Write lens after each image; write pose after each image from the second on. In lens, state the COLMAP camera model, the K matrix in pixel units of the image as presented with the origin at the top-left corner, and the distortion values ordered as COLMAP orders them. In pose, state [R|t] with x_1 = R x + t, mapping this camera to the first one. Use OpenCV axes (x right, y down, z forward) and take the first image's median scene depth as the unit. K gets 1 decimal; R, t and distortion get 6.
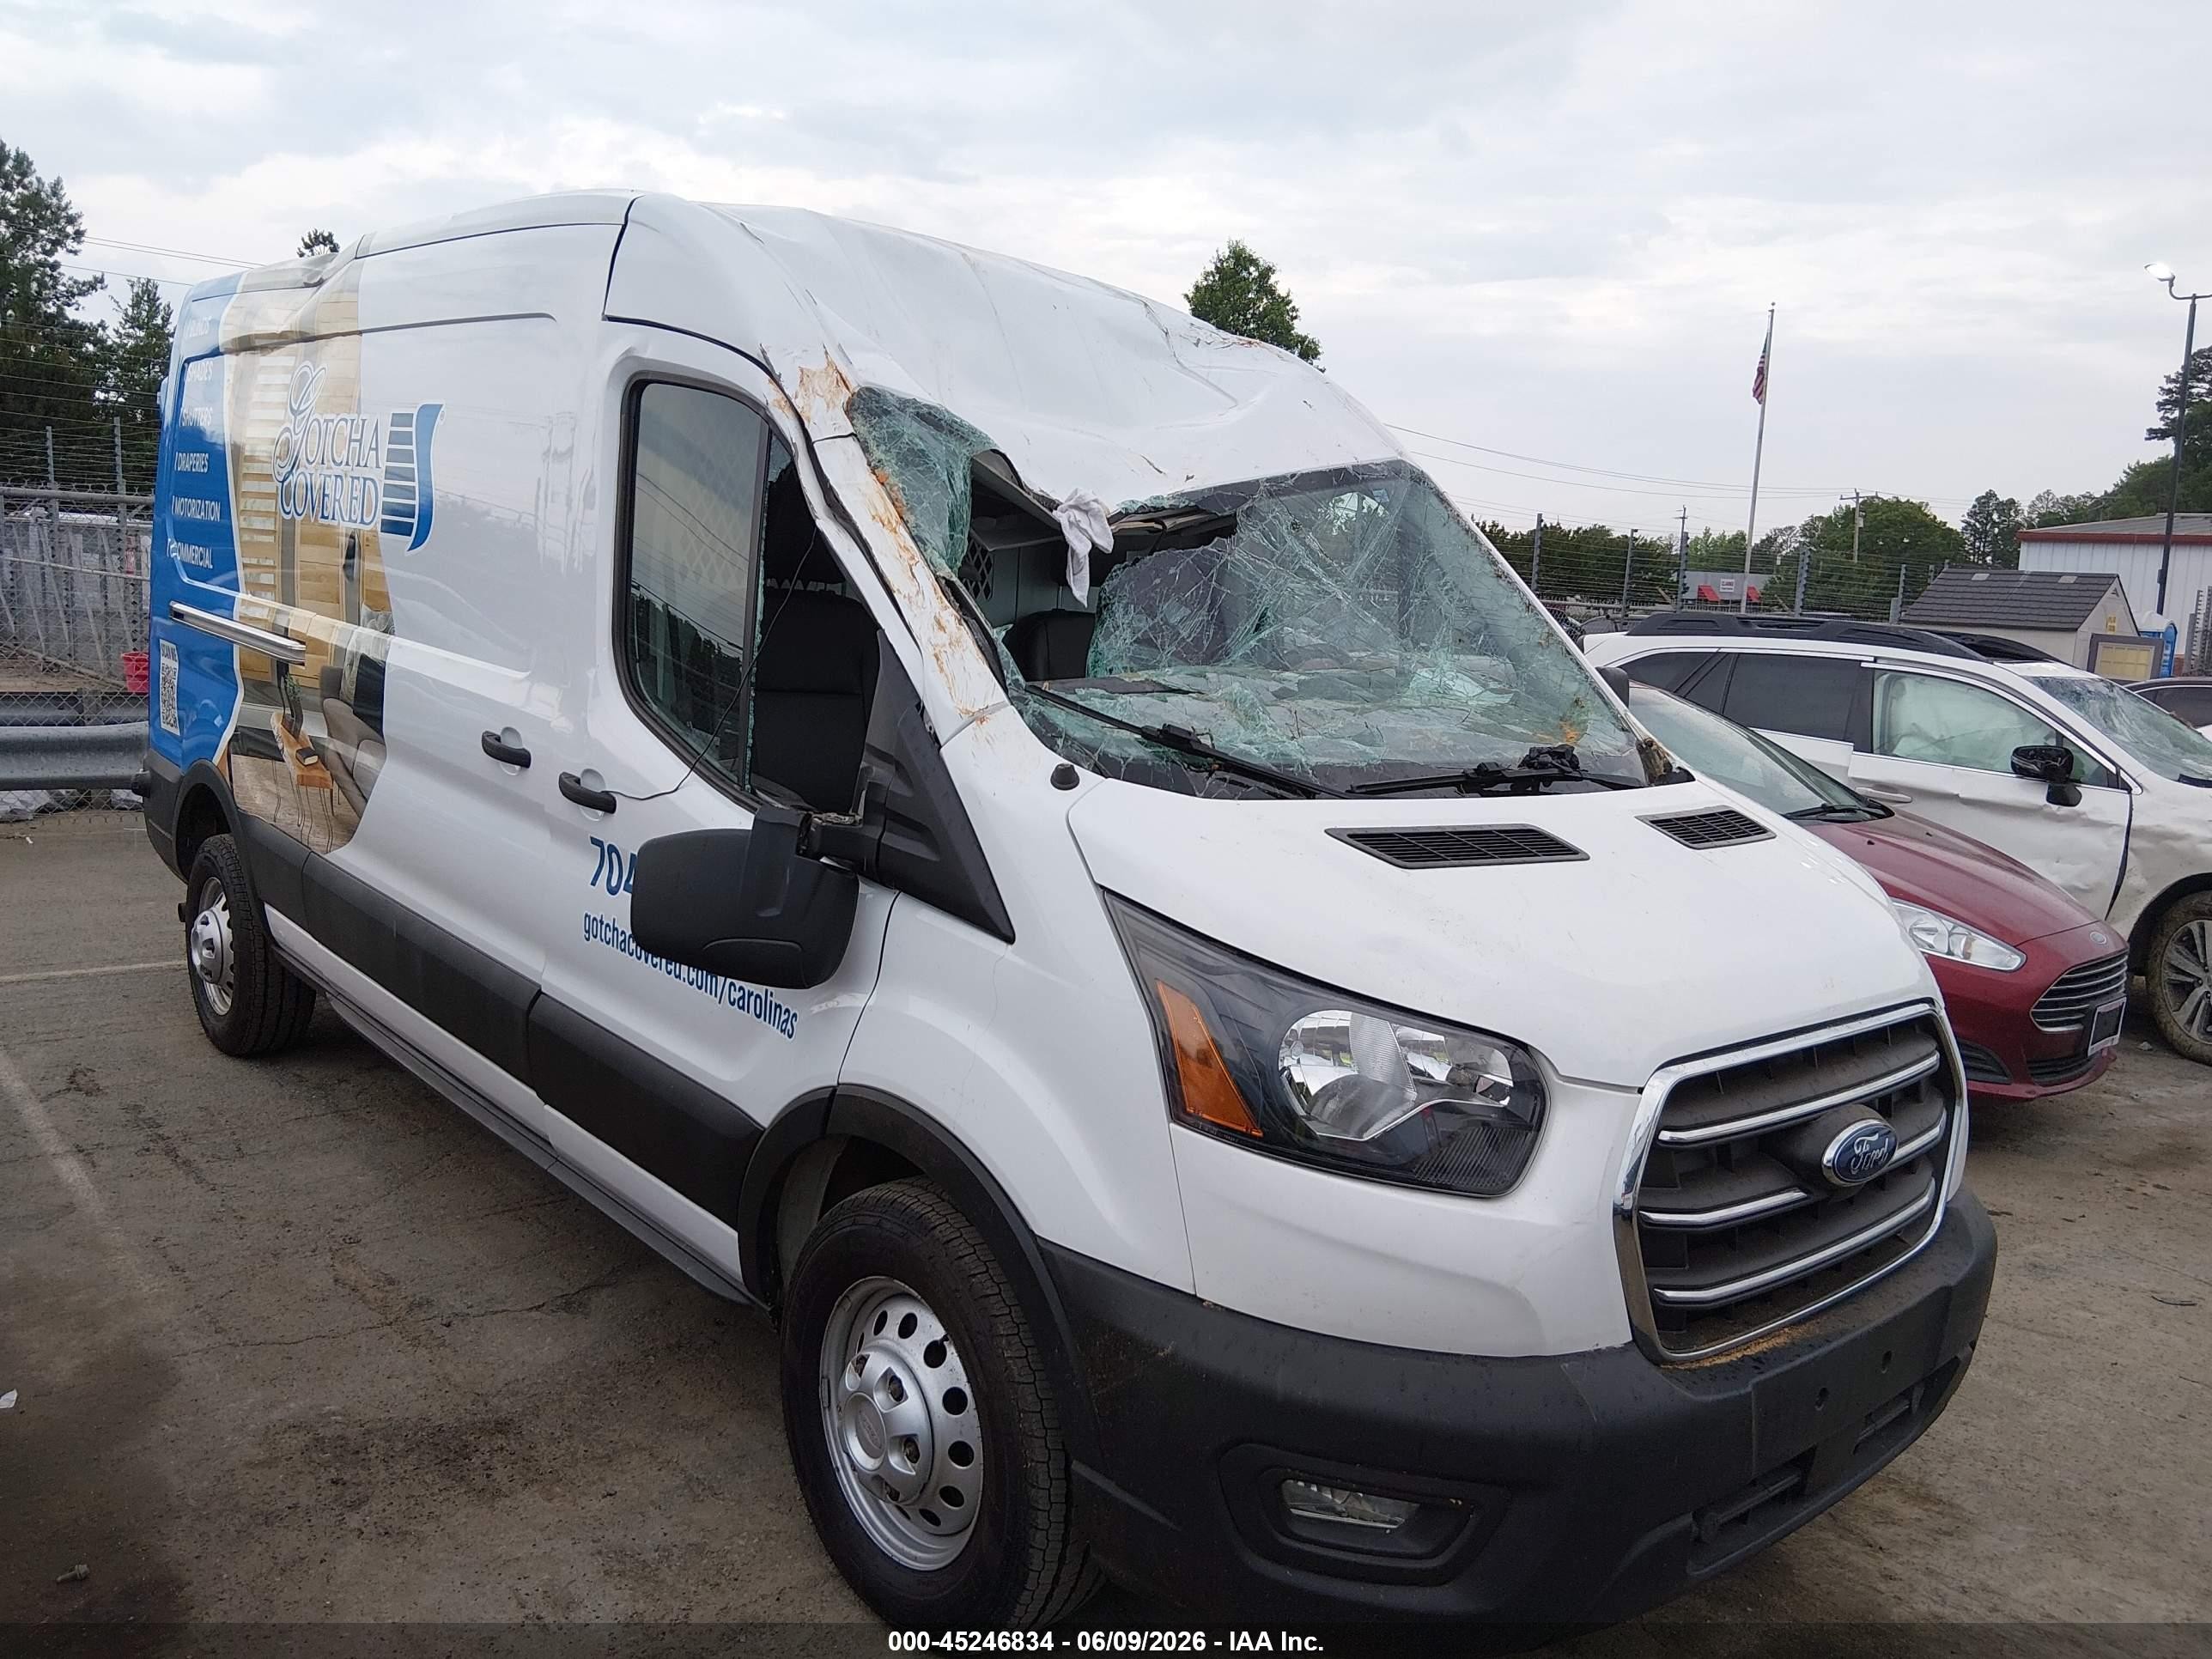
lens RADIAL K [[1790.9, 0, 1115.8], [0, 1790.9, 828.7], [0, 0, 1]] dist [-0.060179, -0.027834]
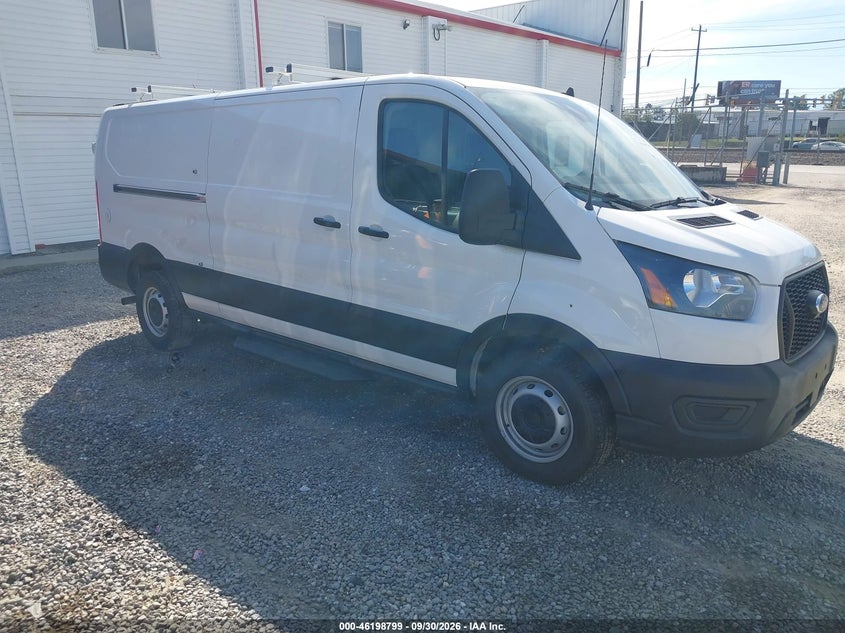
lens RADIAL K [[684.1, 0, 421.9], [0, 684.1, 320.4], [0, 0, 1]] dist [-0.060179, -0.027834]
pose [[0.988707, -0.095794, 0.115252, -0.477341], [0.084499, 0.991474, 0.099196, 0.024556], [-0.123771, -0.088338, 0.988371, -0.165365]]
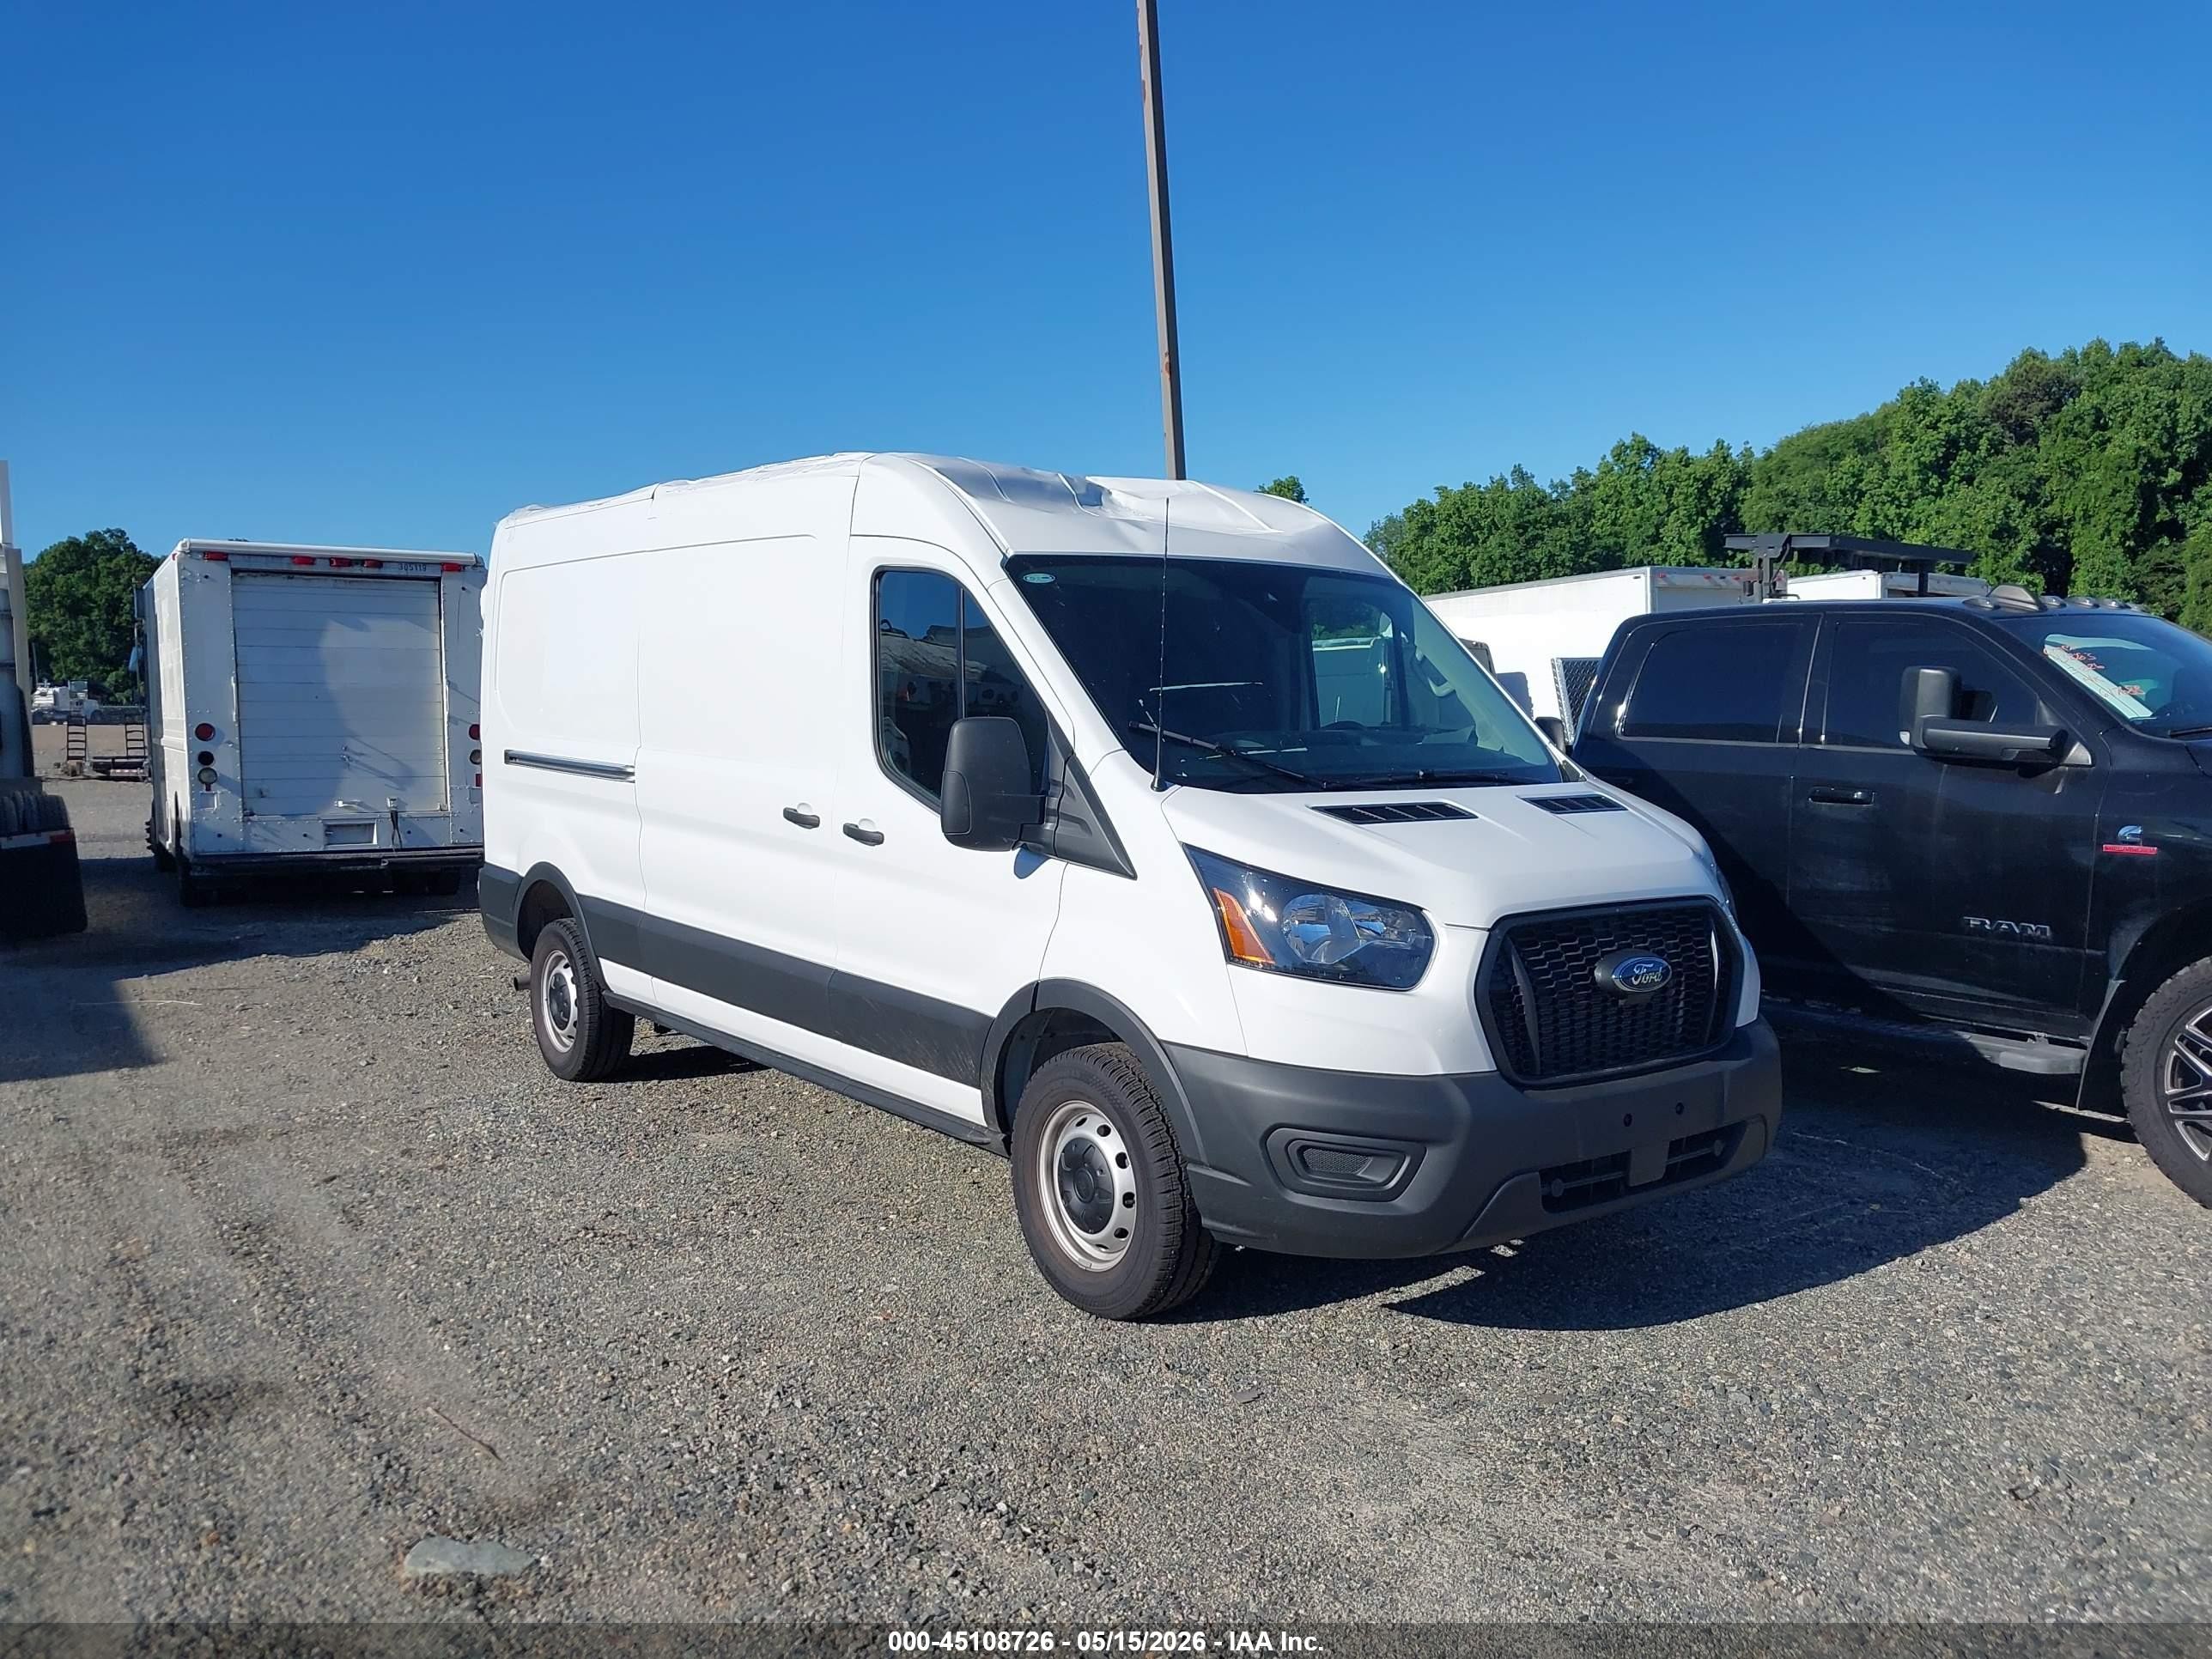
lens RADIAL K [[1790.9, 0, 1110.7], [0, 1790.9, 826.5], [0, 0, 1]] dist [-0.060179, -0.027834]
pose [[0.995552, -0.064374, -0.068796, 0.041091], [0.058819, 0.995063, -0.079933, 0.147978], [0.073602, 0.075531, 0.994423, -0.739870]]
